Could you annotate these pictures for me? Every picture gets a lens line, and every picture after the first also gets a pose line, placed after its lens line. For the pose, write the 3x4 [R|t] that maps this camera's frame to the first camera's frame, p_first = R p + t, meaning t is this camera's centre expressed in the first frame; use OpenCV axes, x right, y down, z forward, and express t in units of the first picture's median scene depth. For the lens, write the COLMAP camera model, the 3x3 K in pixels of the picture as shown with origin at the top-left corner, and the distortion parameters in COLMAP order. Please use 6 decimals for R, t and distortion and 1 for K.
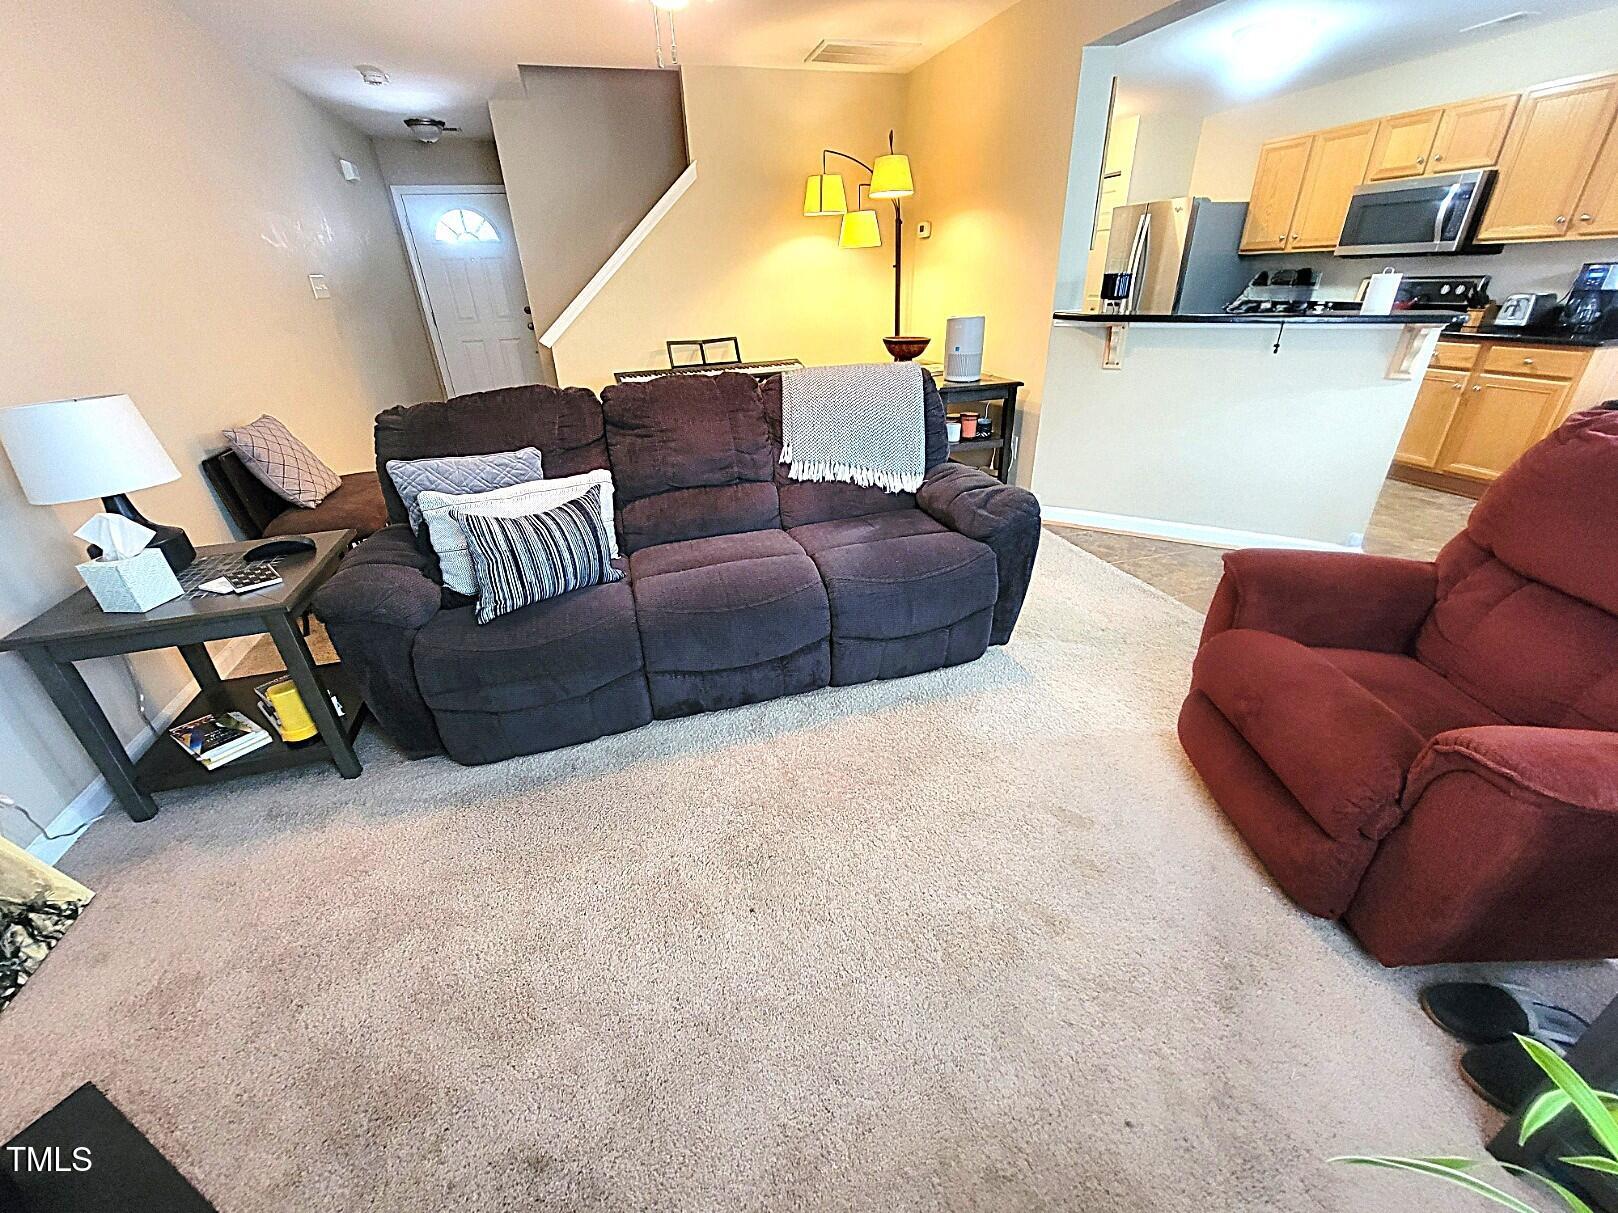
lens RADIAL K [[660.9, 0, 809.7], [0, 660.9, 613.8], [0, 0, 1]] dist [-0.002492, 0.001918]
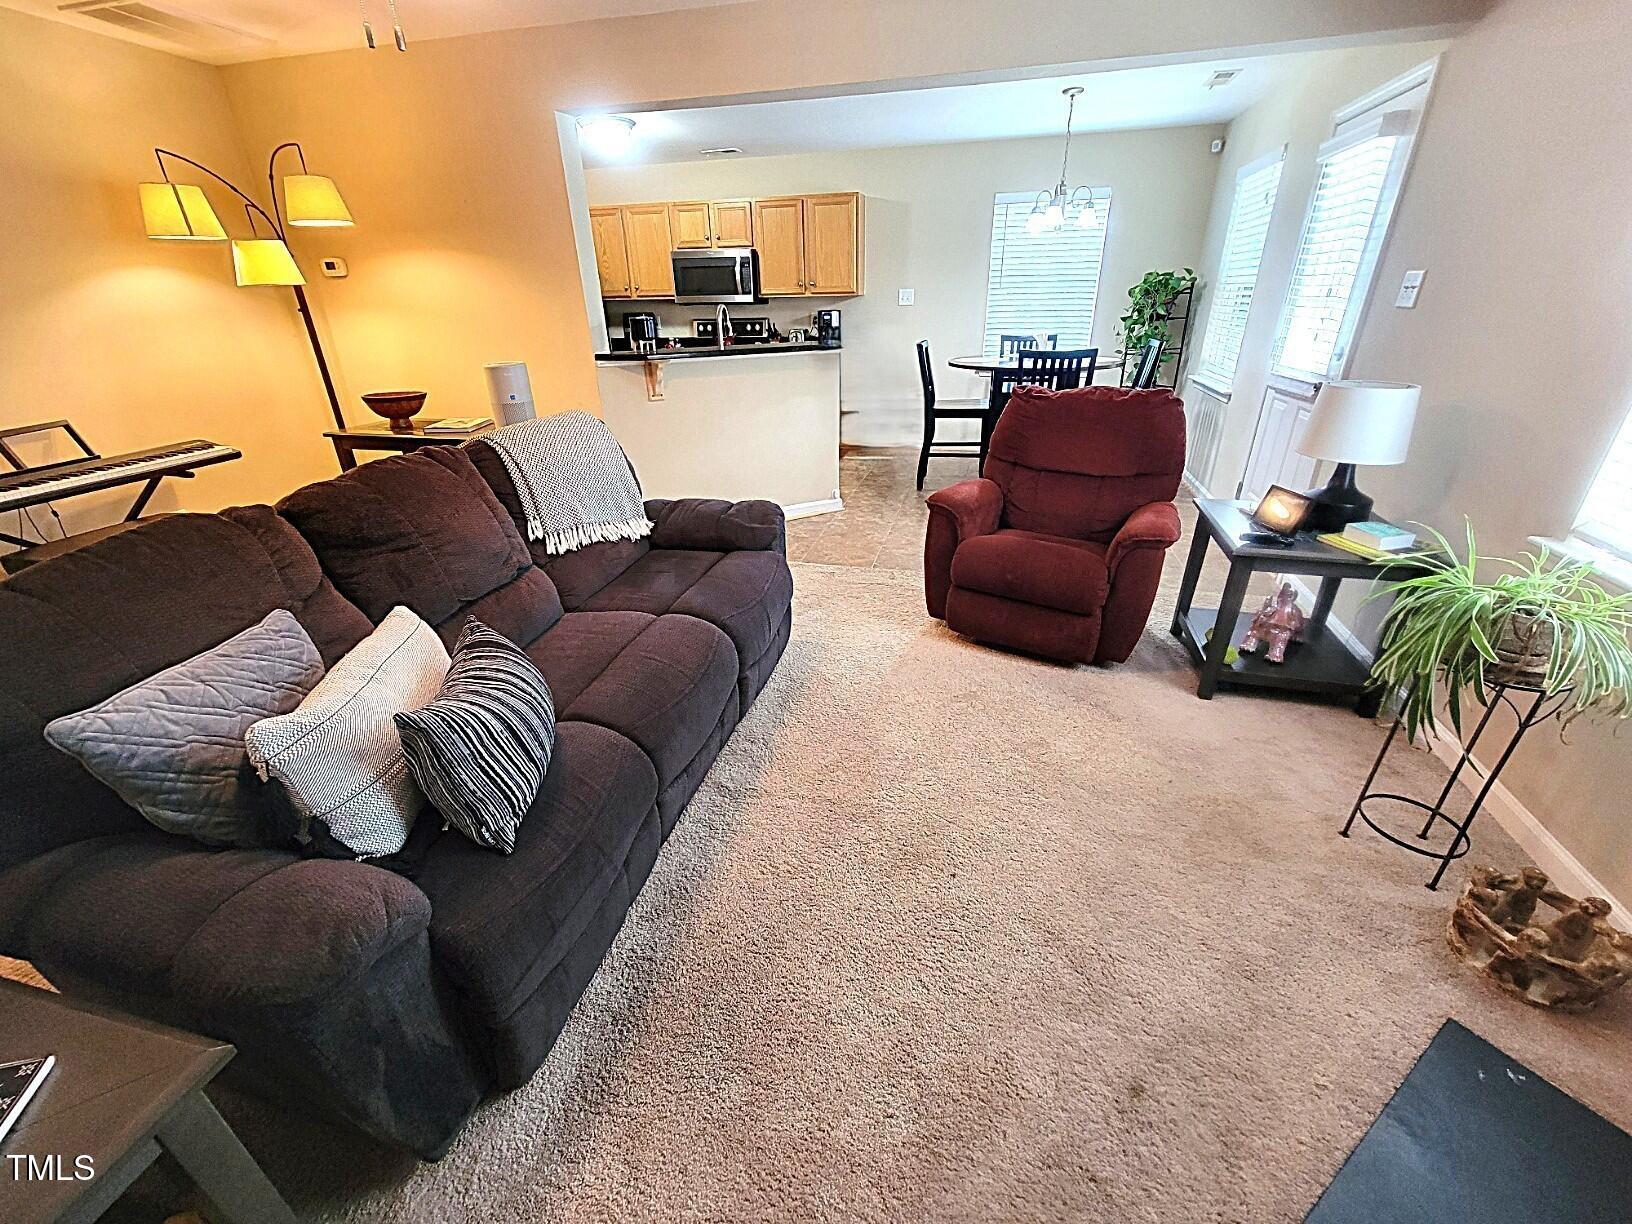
lens RADIAL K [[666.6, 0, 820.1], [0, 666.6, 622.7], [0, 0, 1]] dist [-0.002492, 0.001918]
pose [[0.517511, -0.360646, 0.775962, -0.378803], [0.394402, 0.905302, 0.157721, -0.084912], [-0.759361, 0.224418, 0.610743, 0.155736]]
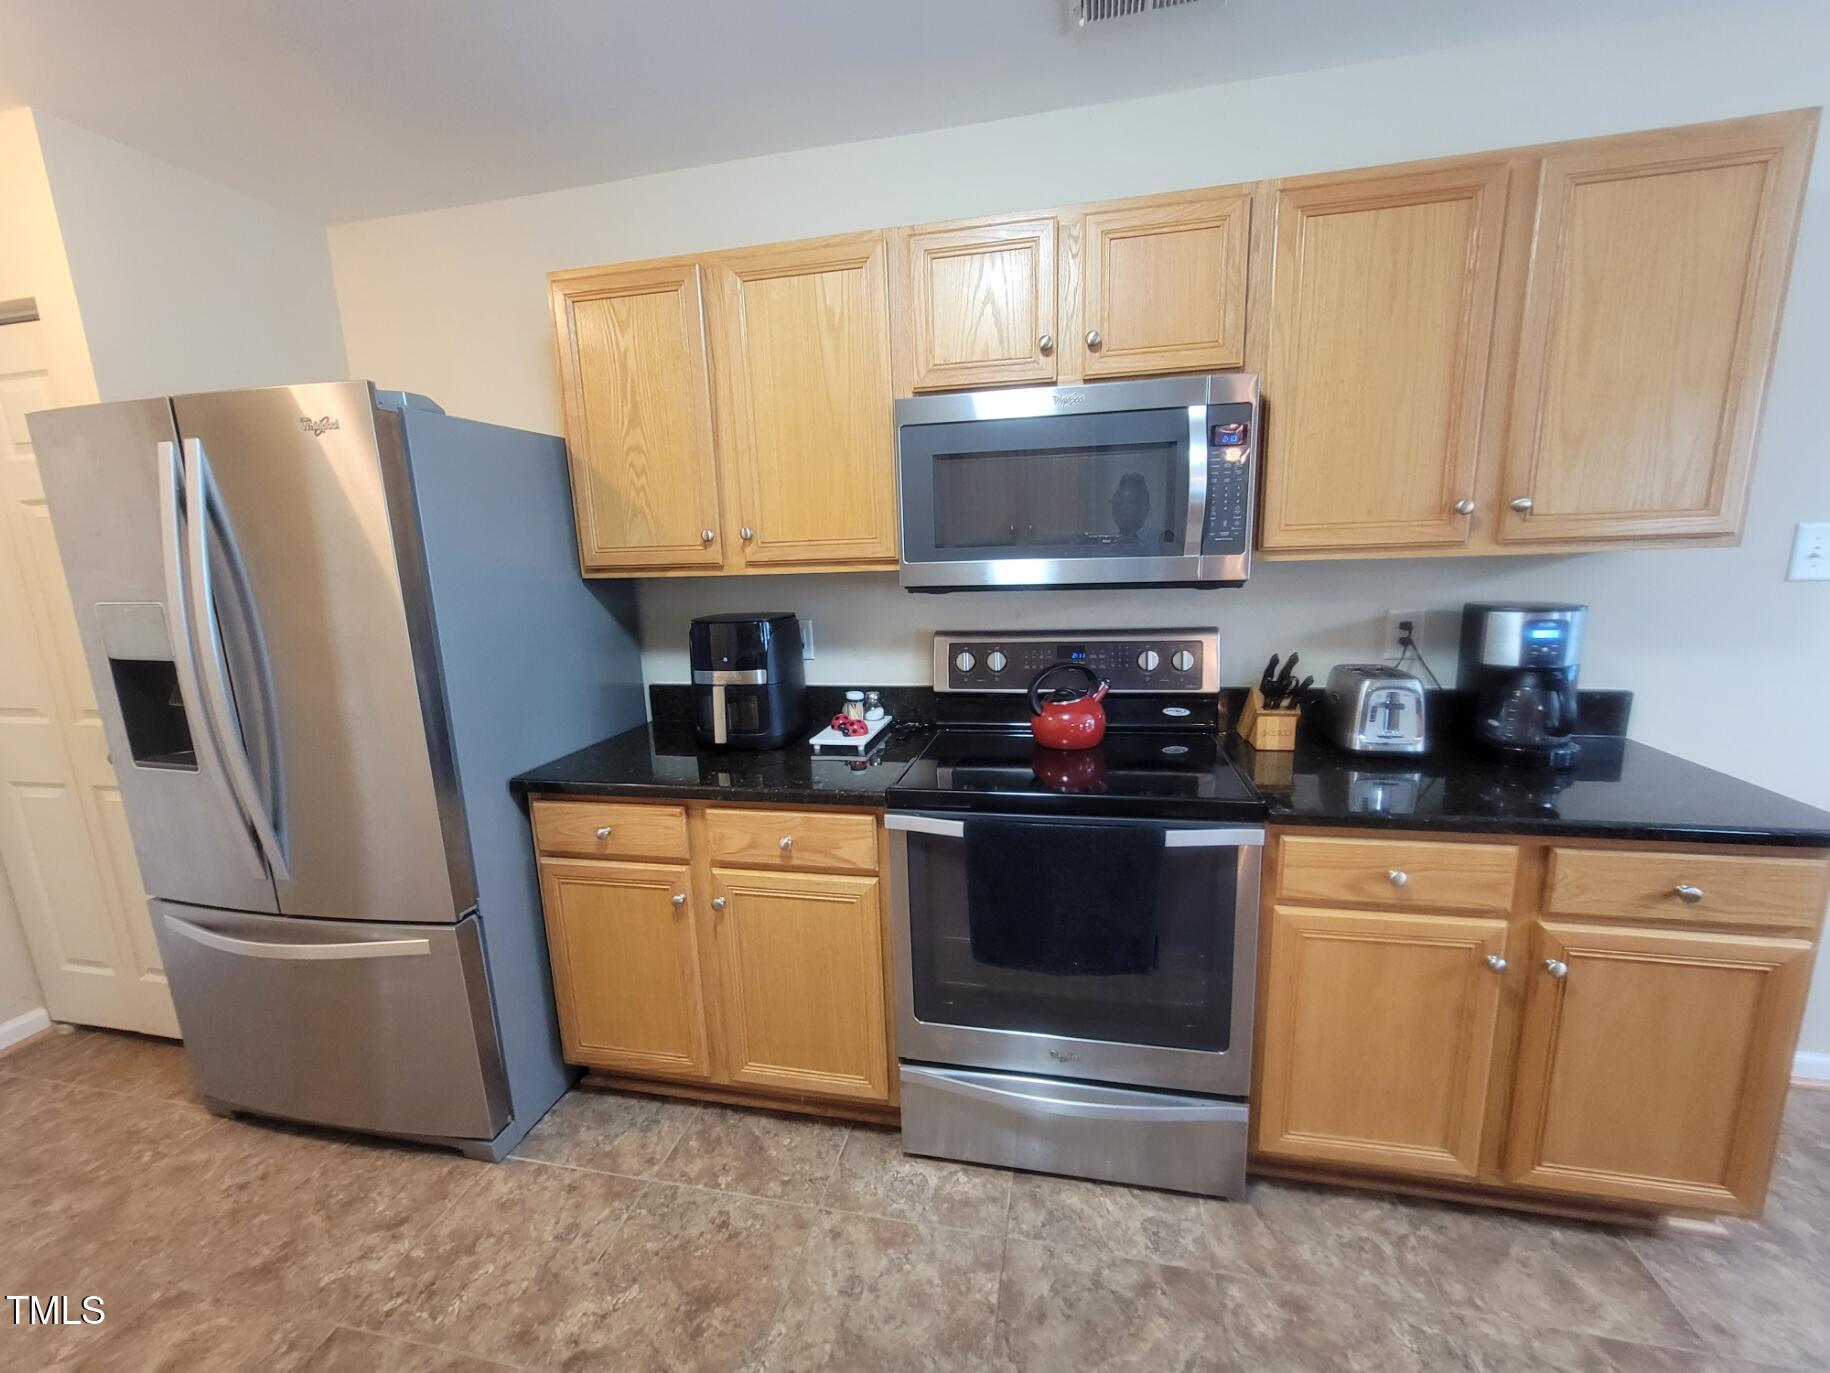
lens RADIAL K [[747.5, 0, 923.3], [0, 747.5, 681.0], [0, 0, 1]] dist [-0.002492, 0.001918]
pose [[0.492730, -0.143430, 0.858280, 0.590304], [0.415095, 0.905612, -0.086962, -0.578446], [-0.764796, 0.399117, 0.505760, 1.026879]]
